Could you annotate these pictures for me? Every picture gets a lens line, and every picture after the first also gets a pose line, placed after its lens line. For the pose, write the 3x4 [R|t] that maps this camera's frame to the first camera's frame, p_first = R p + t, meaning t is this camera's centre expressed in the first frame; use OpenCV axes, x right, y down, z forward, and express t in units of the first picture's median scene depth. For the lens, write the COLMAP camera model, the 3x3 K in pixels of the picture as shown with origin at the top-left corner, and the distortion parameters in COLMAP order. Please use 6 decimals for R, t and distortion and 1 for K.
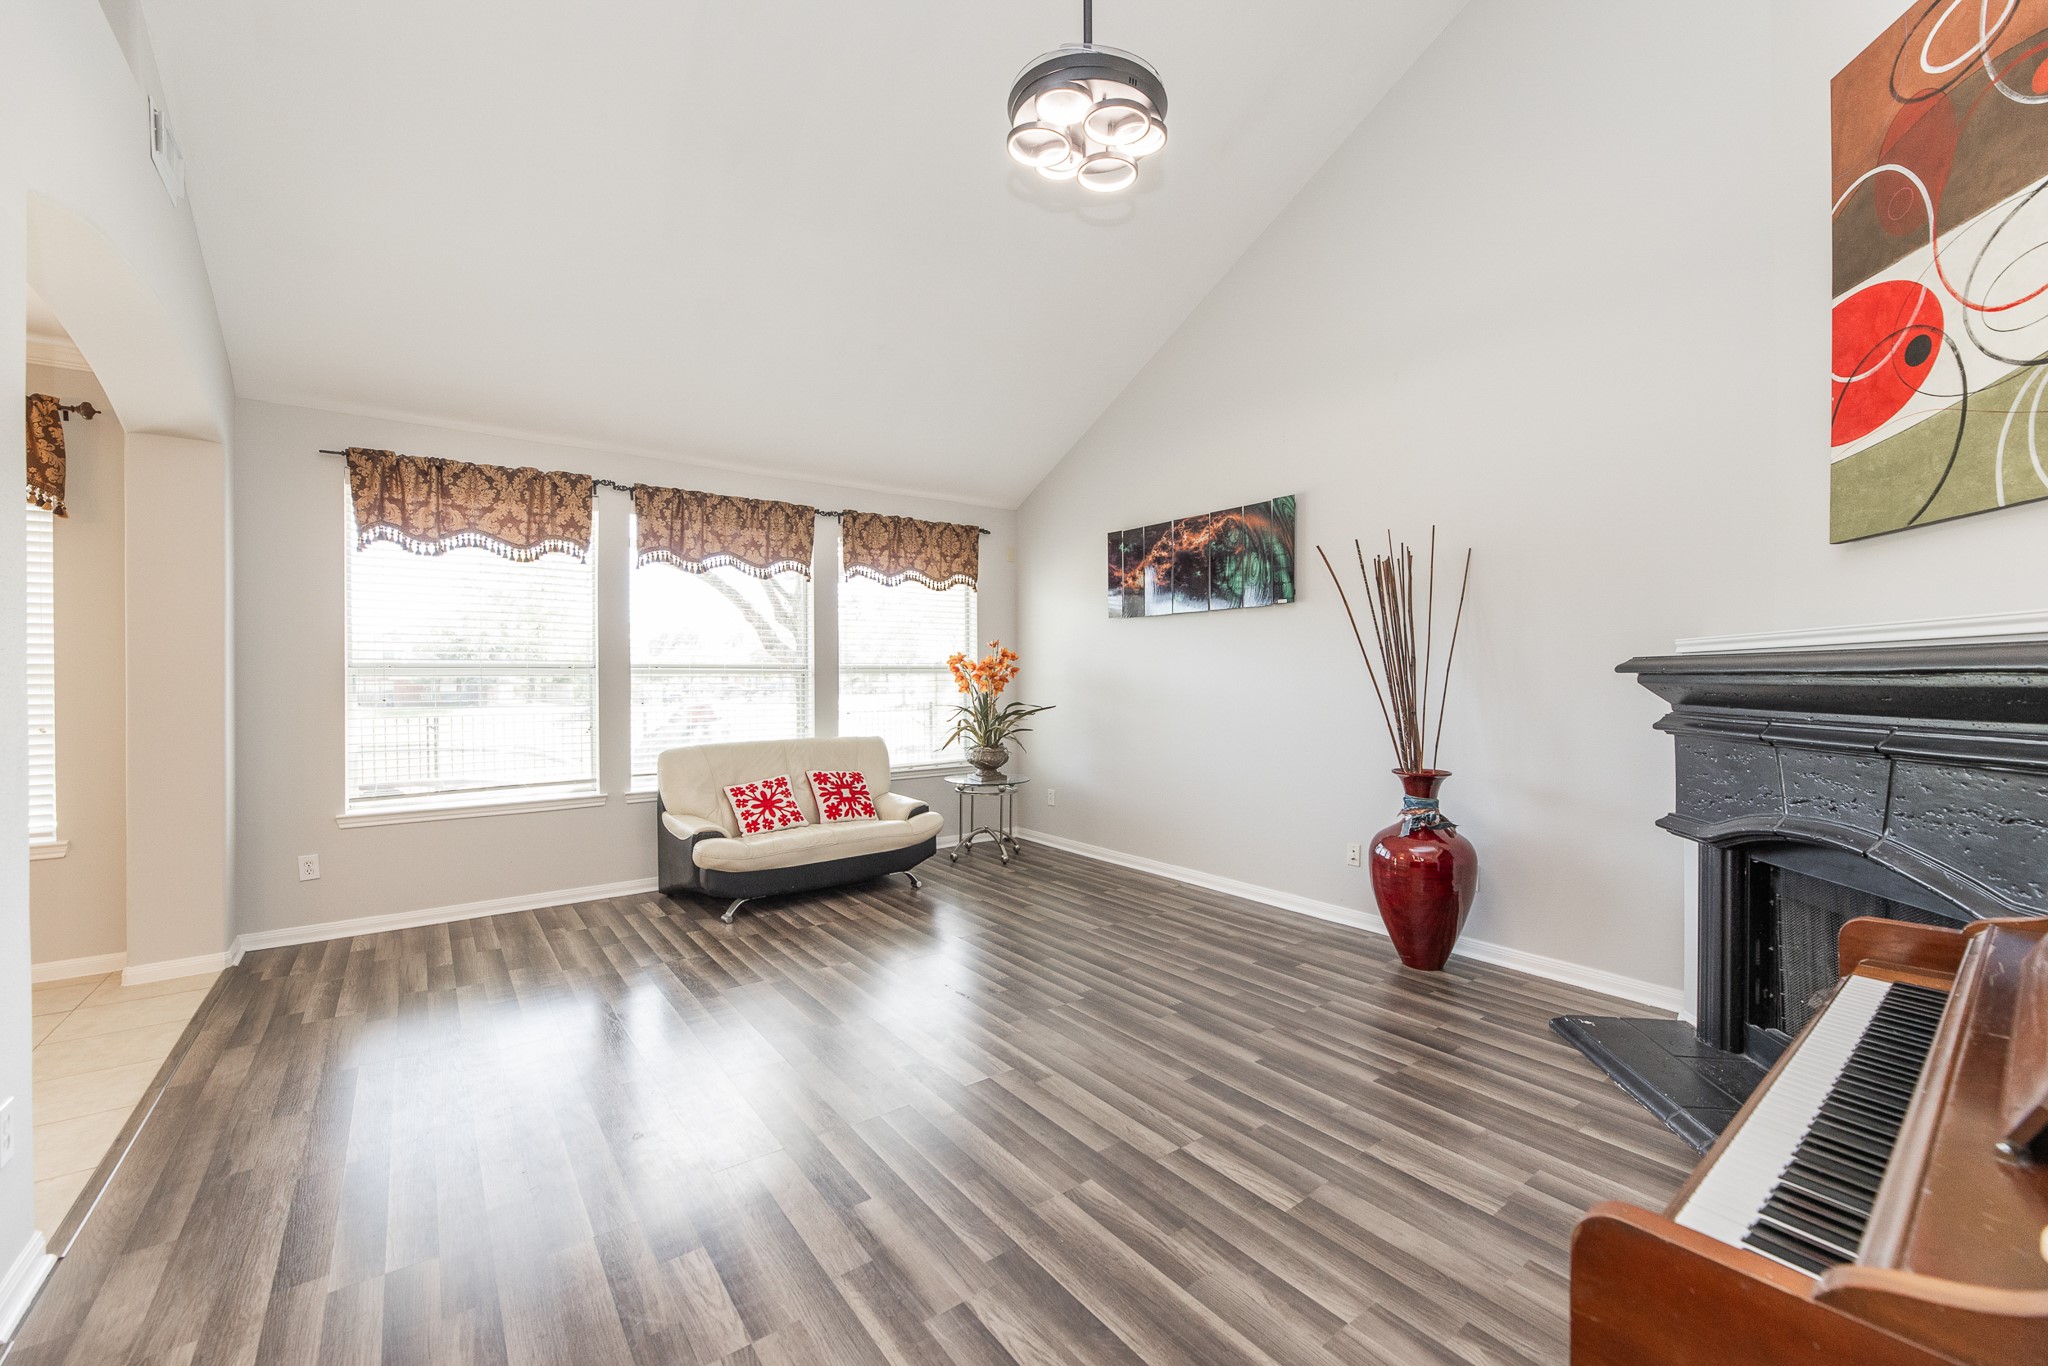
lens RADIAL K [[823.2, 0, 1042.4], [0, 823.2, 679.1], [0, 0, 1]] dist [-0.006549, 0.000741]
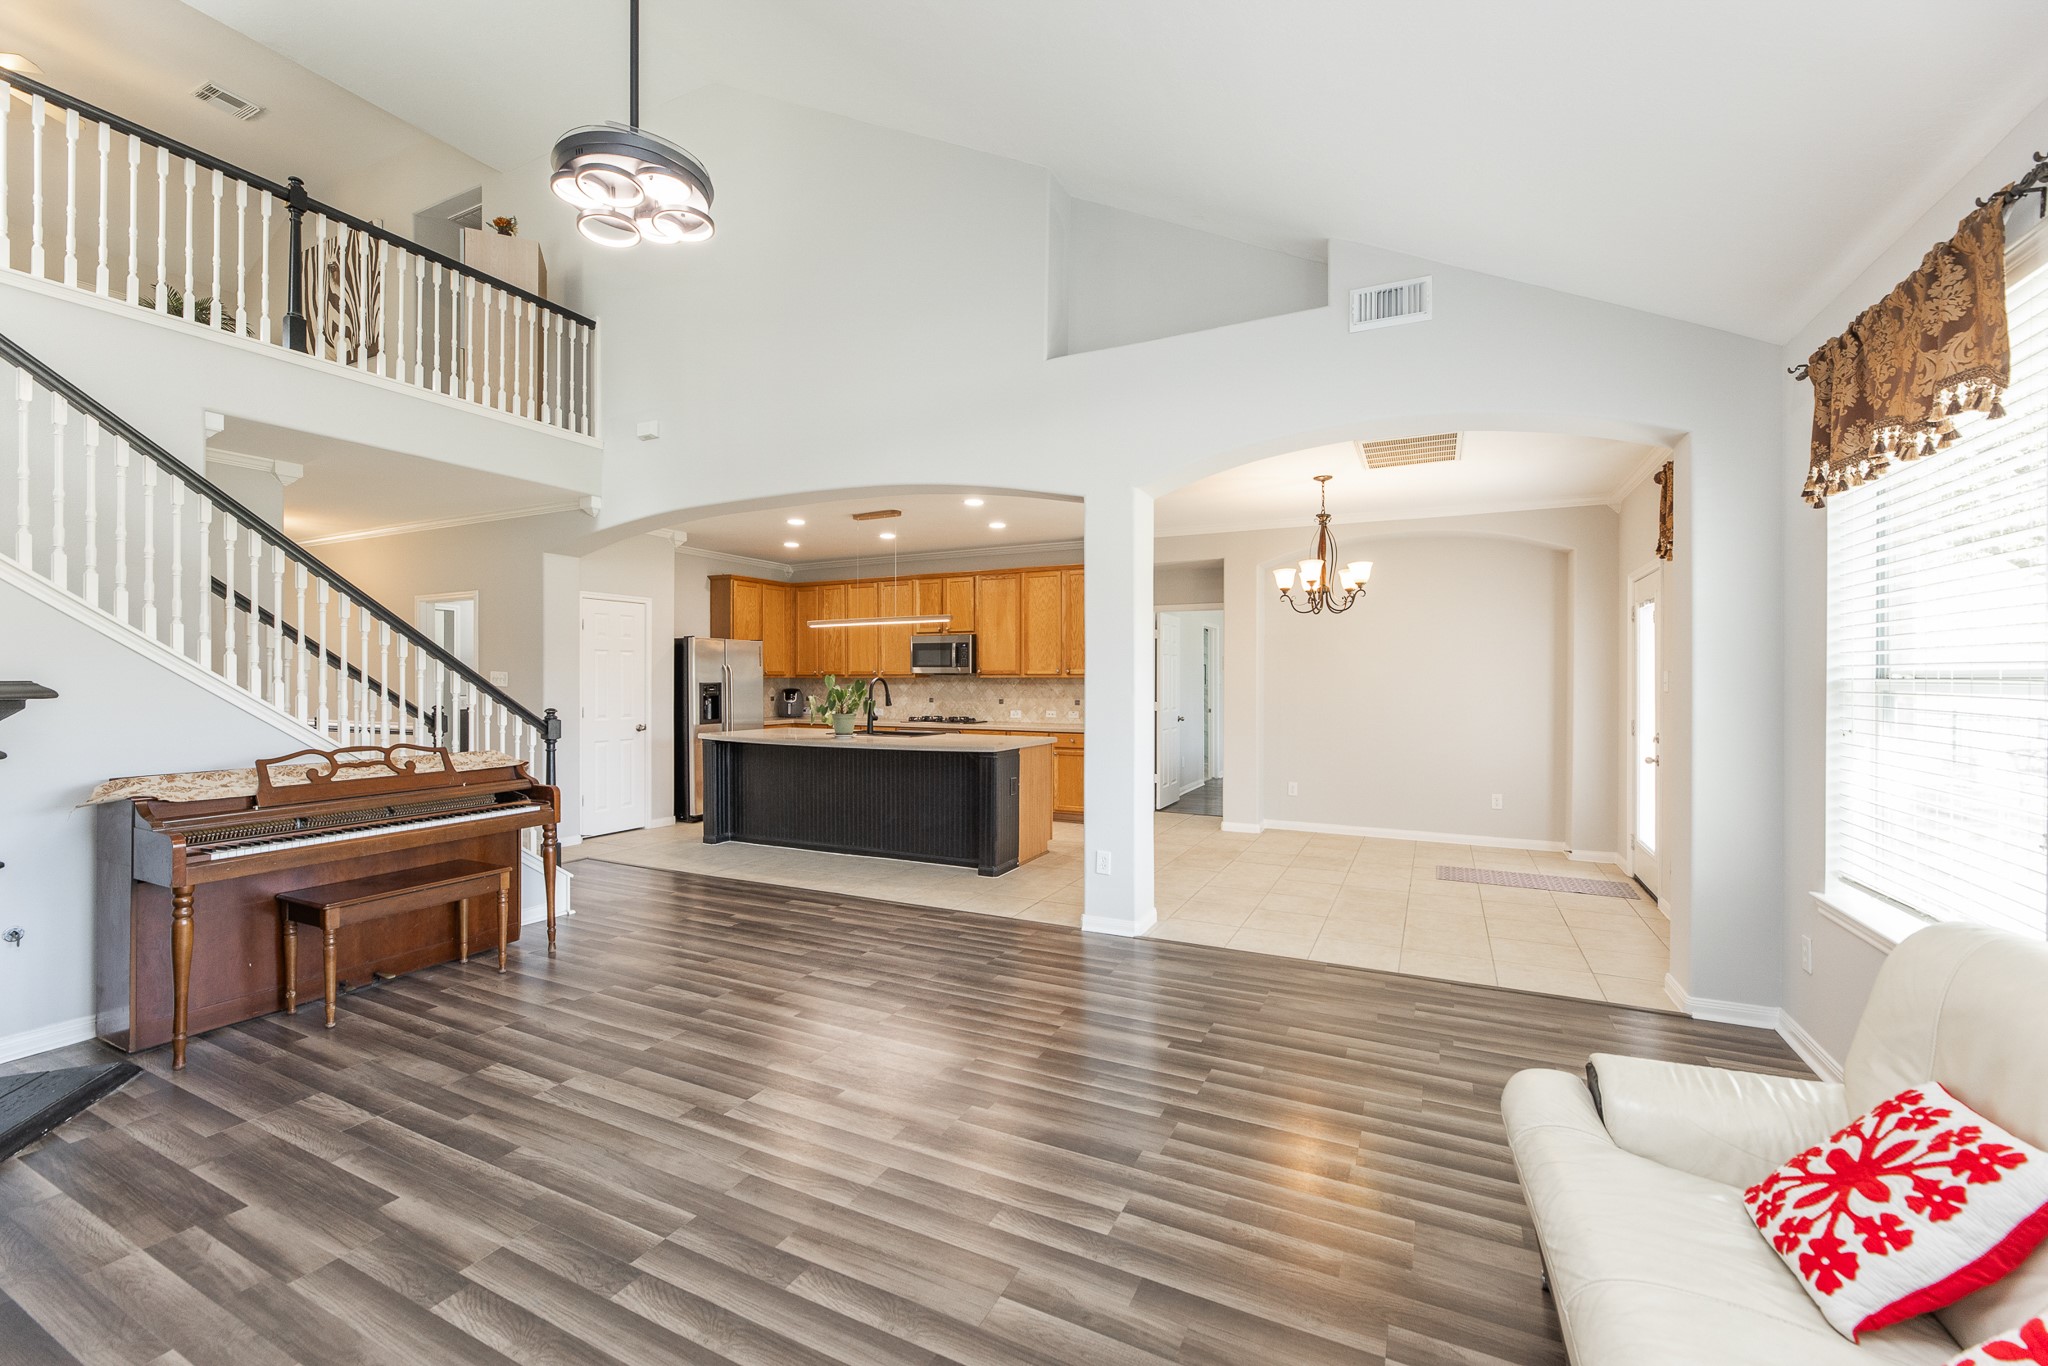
lens RADIAL K [[823.2, 0, 1042.7], [0, 823.2, 683.4], [0, 0, 1]] dist [-0.006549, 0.000741]
pose [[-0.892716, 0.007246, -0.450561, 0.037232], [0.003515, 0.999952, 0.009115, -0.018989], [0.450606, 0.006553, -0.892699, 1.249307]]
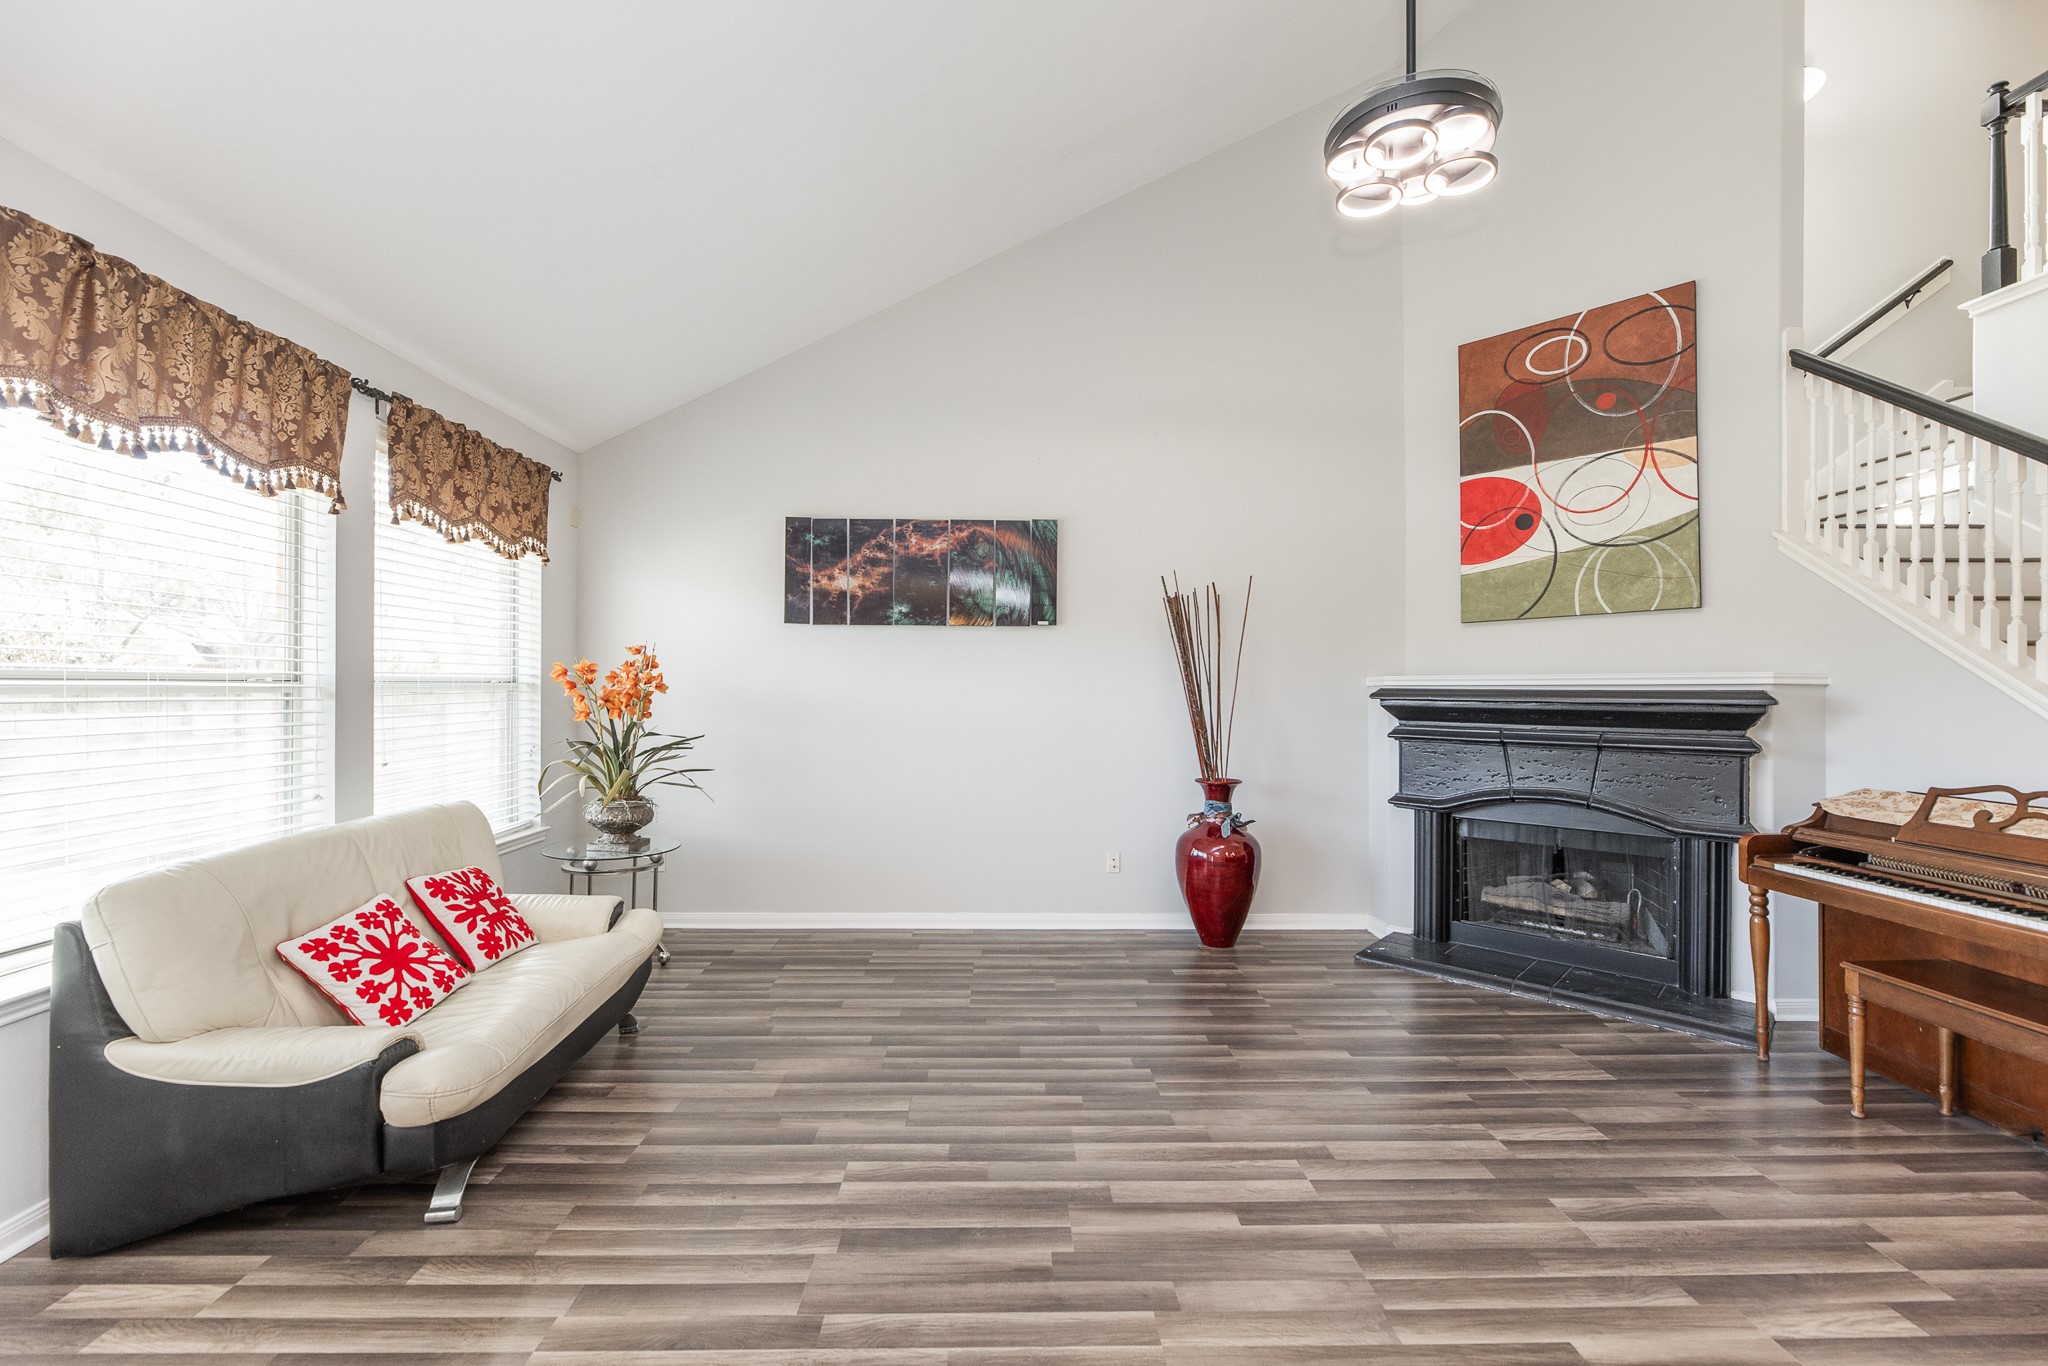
lens RADIAL K [[823.2, 0, 1014.4], [0, 823.2, 689.2], [0, 0, 1]] dist [-0.006549, 0.000741]
pose [[0.592553, 0.002598, 0.805527, -0.570242], [-0.006187, 0.999980, 0.001326, -0.015892], [-0.805508, -0.005769, 0.592557, 0.452009]]
